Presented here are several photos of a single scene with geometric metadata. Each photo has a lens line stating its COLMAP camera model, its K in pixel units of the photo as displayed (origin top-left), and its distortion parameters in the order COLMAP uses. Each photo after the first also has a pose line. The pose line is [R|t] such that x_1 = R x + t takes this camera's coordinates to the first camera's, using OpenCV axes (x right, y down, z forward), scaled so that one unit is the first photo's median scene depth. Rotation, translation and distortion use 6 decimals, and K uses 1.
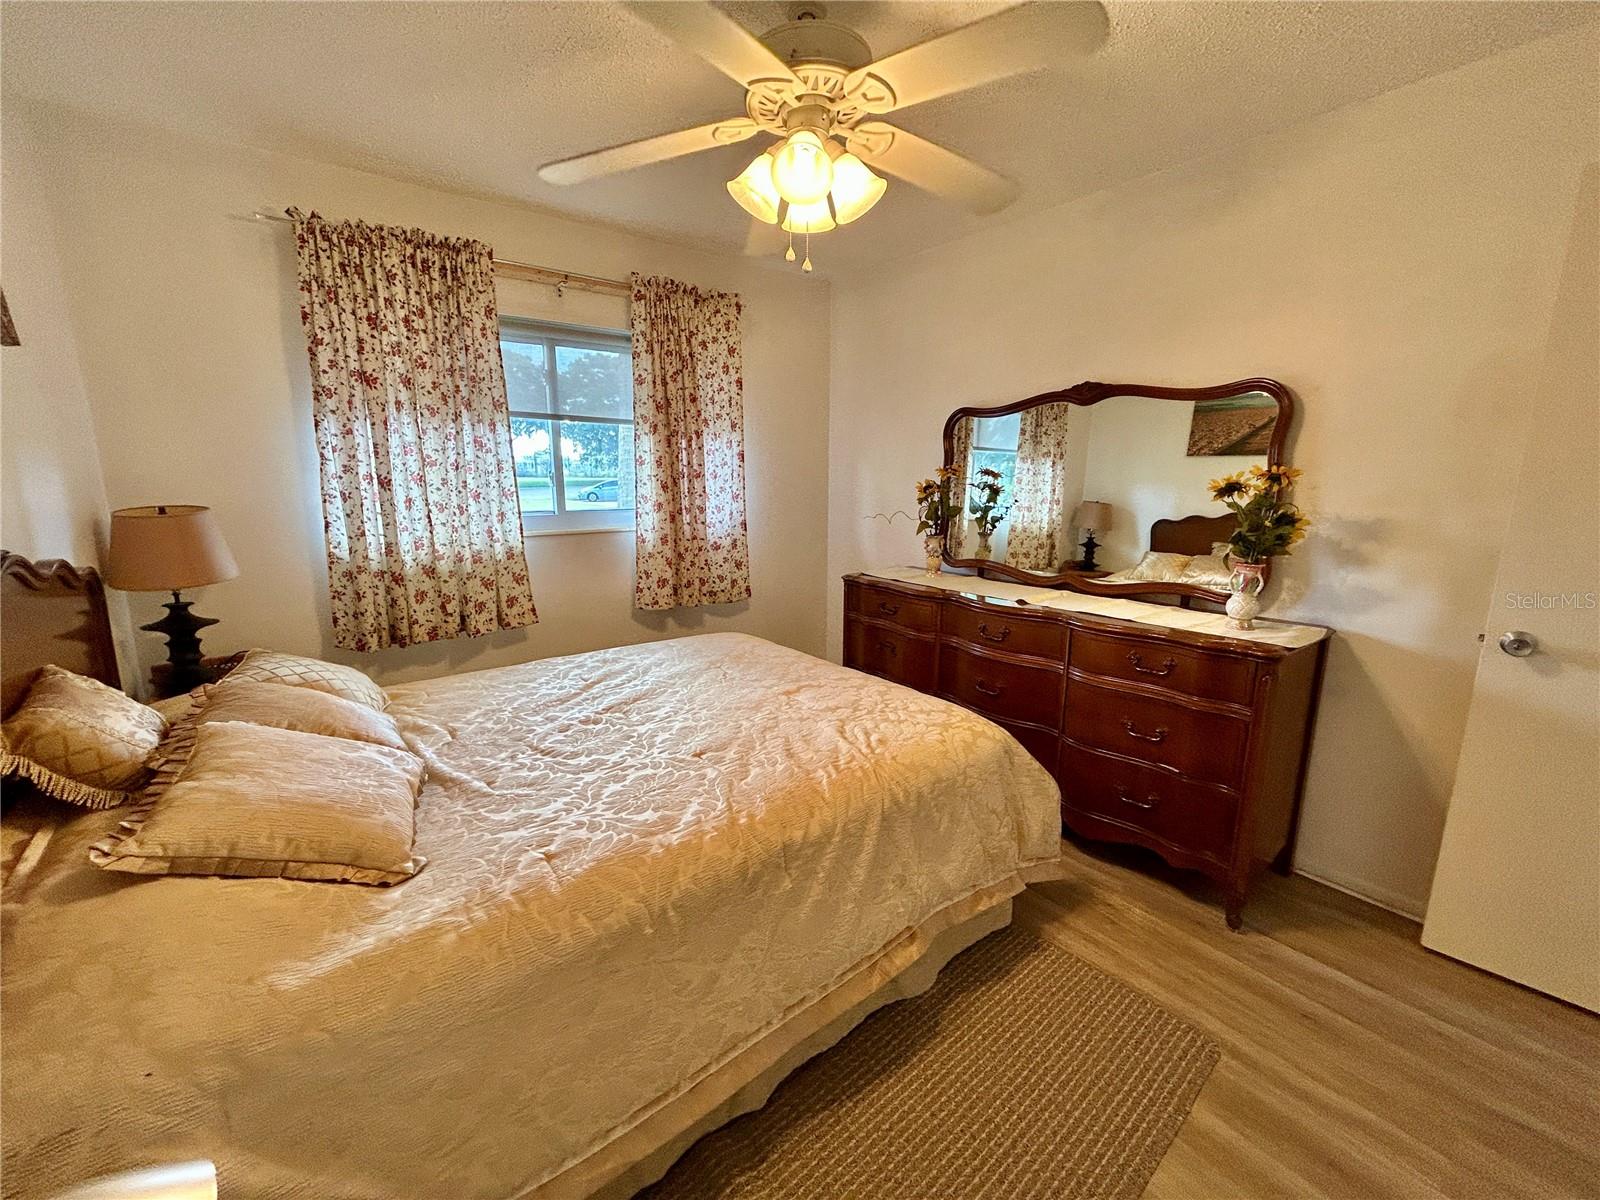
lens RADIAL K [[649.0, 0, 796.3], [0, 649.0, 600.6], [0, 0, 1]] dist [0.002824, 0.000778]
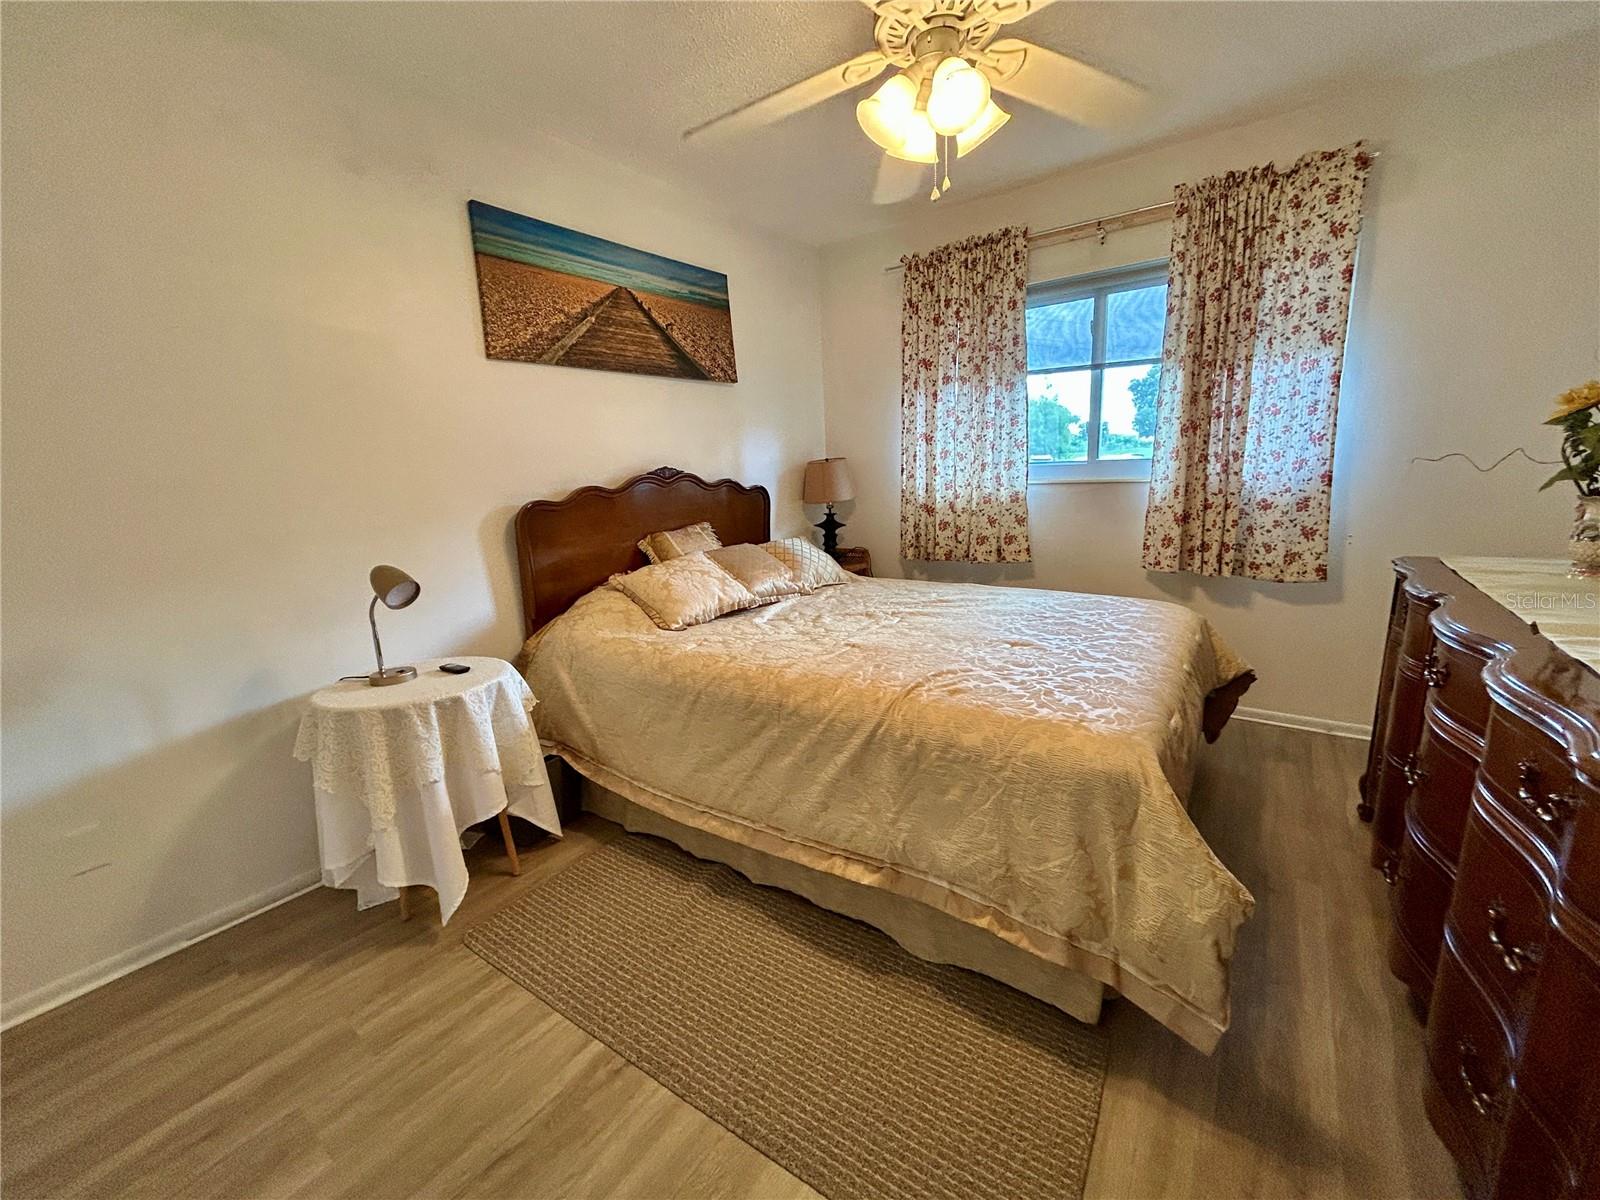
lens RADIAL K [[649.0, 0, 796.3], [0, 649.0, 600.6], [0, 0, 1]] dist [0.002824, 0.000778]
pose [[0.282267, 0.182624, -0.941793, 0.559316], [-0.144724, 0.978584, 0.146382, -0.006201], [0.948357, 0.094981, 0.302652, 0.302149]]
